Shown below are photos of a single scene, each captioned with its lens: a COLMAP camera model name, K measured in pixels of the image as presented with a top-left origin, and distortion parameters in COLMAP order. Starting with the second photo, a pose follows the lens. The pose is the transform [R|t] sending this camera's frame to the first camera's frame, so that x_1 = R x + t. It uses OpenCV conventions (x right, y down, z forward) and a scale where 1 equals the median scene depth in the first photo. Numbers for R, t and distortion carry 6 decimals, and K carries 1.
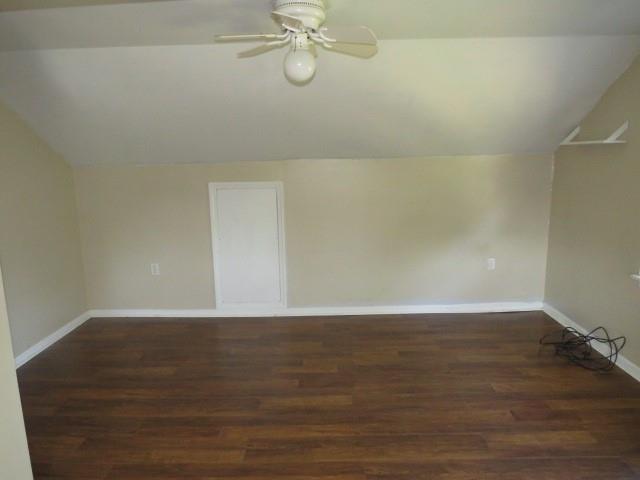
lens RADIAL K [[449.3, 0, 318.8], [0, 449.3, 241.0], [0, 0, 1]] dist [-0.028870, 0.002073]
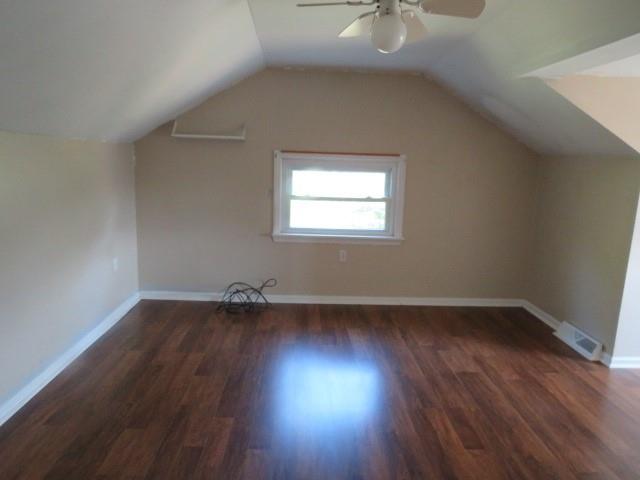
lens RADIAL K [[449.3, 0, 318.1], [0, 449.3, 238.9], [0, 0, 1]] dist [-0.028870, 0.002073]
pose [[-0.044999, -0.157052, 0.986565, -0.616487], [0.155665, 0.974400, 0.162216, -0.099908], [-0.986784, 0.160873, -0.019400, 0.753707]]
